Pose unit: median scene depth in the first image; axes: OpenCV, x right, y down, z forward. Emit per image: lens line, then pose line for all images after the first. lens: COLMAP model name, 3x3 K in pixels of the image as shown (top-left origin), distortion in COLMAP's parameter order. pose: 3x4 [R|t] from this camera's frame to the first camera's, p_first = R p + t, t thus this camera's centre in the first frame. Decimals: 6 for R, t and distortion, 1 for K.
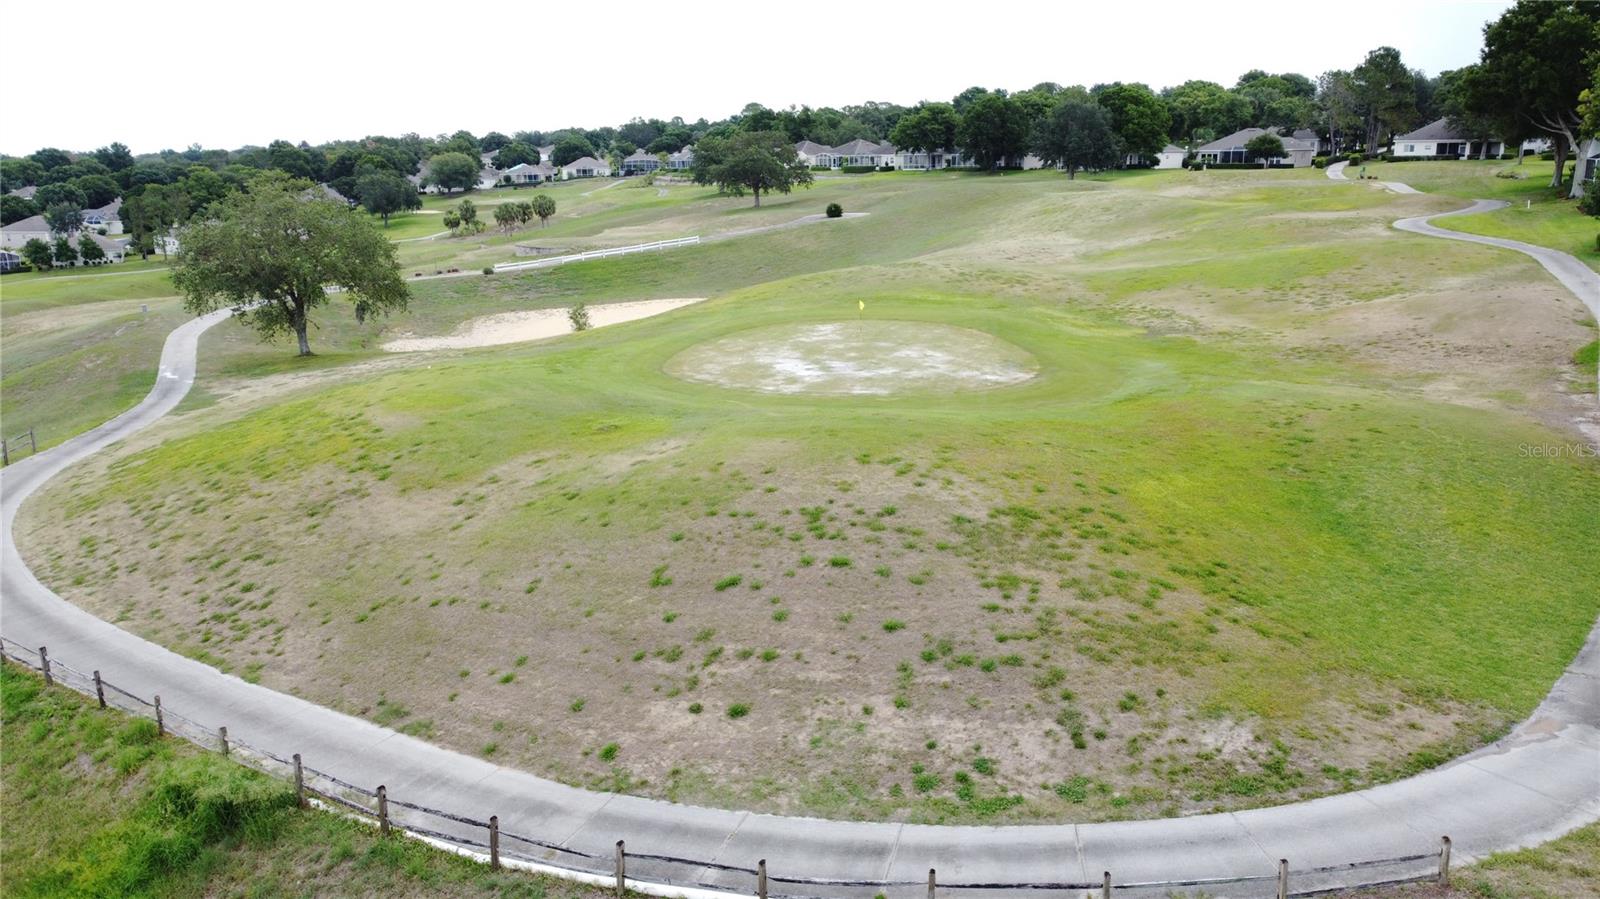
lens RADIAL K [[1207.1, 0, 810.4], [0, 1207.1, 452.8], [0, 0, 1]] dist [0.005134, -0.010278]
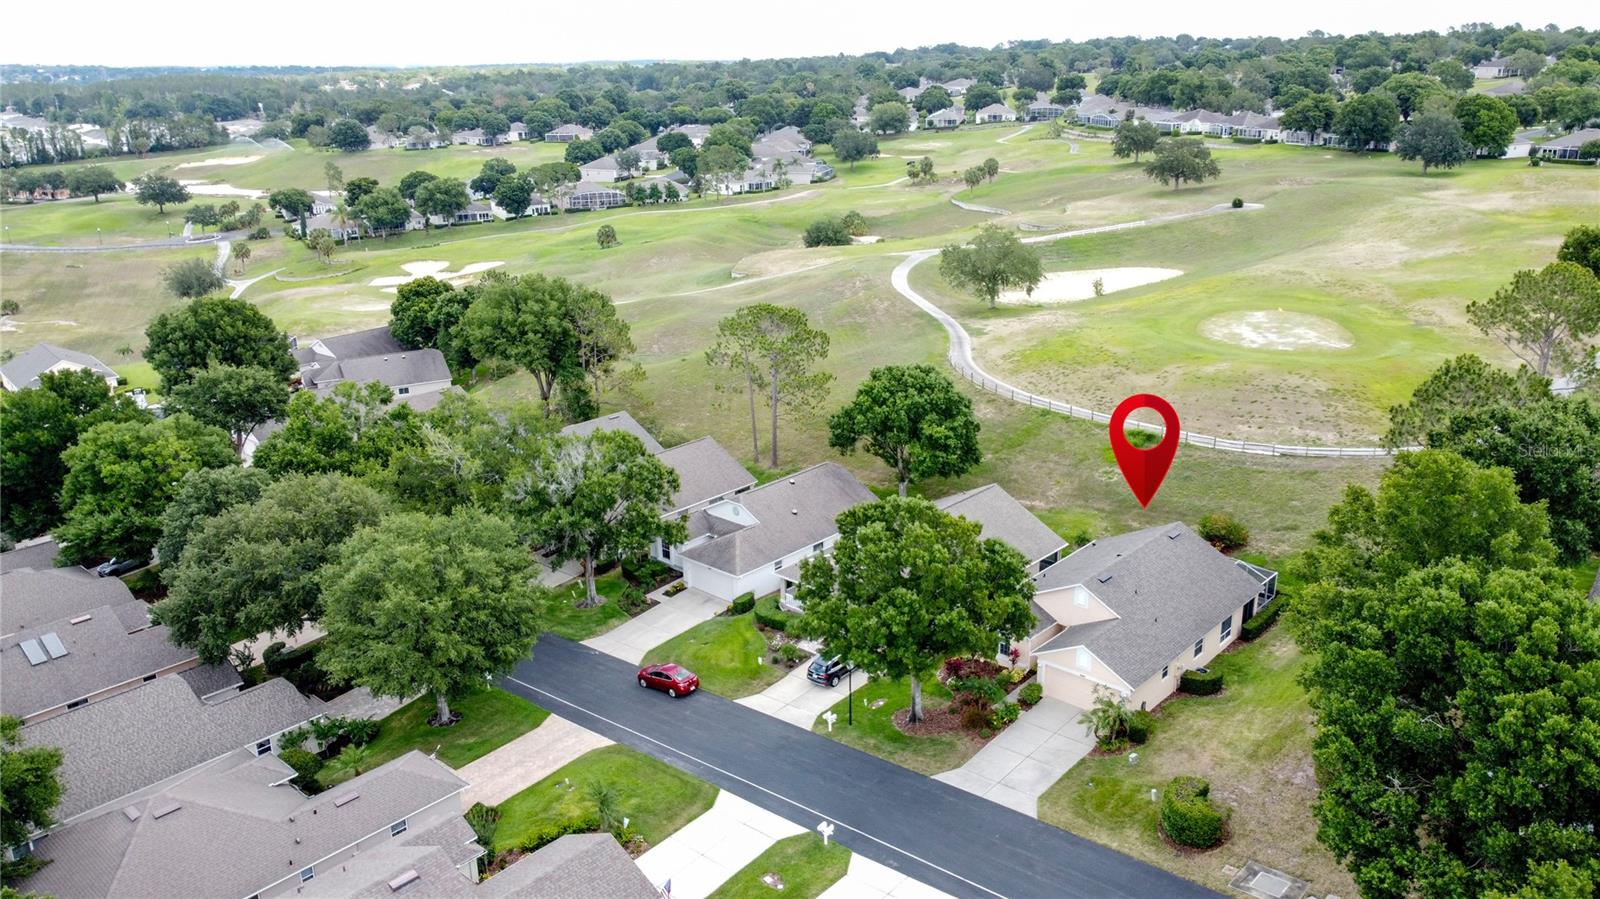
lens RADIAL K [[1207.1, 0, 799.6], [0, 1207.1, 460.9], [0, 0, 1]] dist [0.005134, -0.010278]
pose [[0.960814, 0.085843, -0.263566, -0.065161], [-0.062473, 0.993436, 0.095820, 0.002148], [0.270061, -0.075600, 0.959871, -0.479655]]
